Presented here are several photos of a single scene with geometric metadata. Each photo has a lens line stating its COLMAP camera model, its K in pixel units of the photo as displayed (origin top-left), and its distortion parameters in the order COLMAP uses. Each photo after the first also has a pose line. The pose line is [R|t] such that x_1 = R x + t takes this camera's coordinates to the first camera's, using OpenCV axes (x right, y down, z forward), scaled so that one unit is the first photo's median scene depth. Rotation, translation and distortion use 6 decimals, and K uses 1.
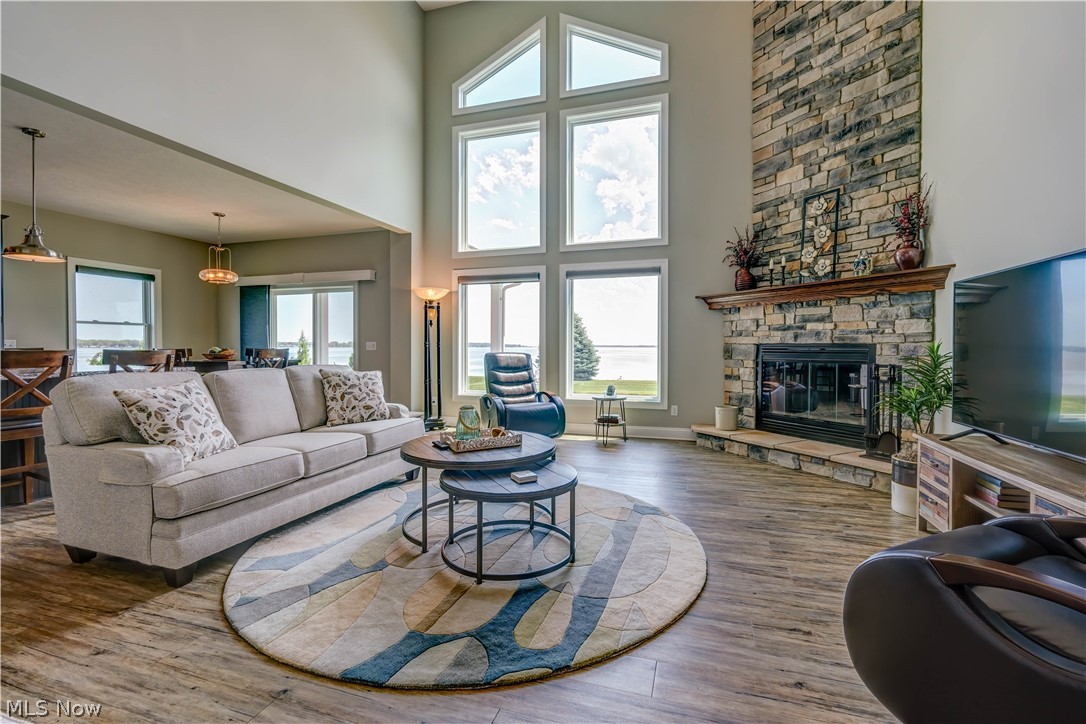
lens RADIAL K [[498.9, 0, 602.2], [0, 498.9, 358.6], [0, 0, 1]] dist [-0.003536, -0.000695]
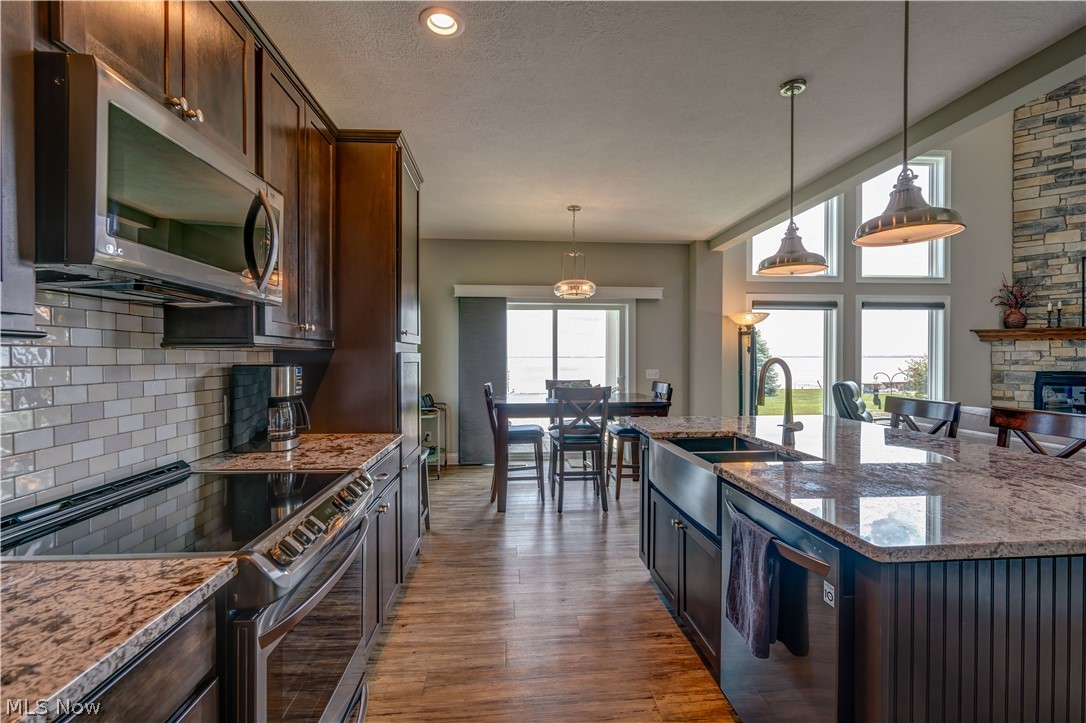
lens RADIAL K [[480.2, 0, 513.1], [0, 480.2, 359.9], [0, 0, 1]] dist [-0.000028, 0.000145]
pose [[0.927072, -0.002512, 0.374874, -1.409376], [0.007281, 0.999910, -0.011305, -0.057038], [-0.374812, 0.013209, 0.927007, 0.420284]]
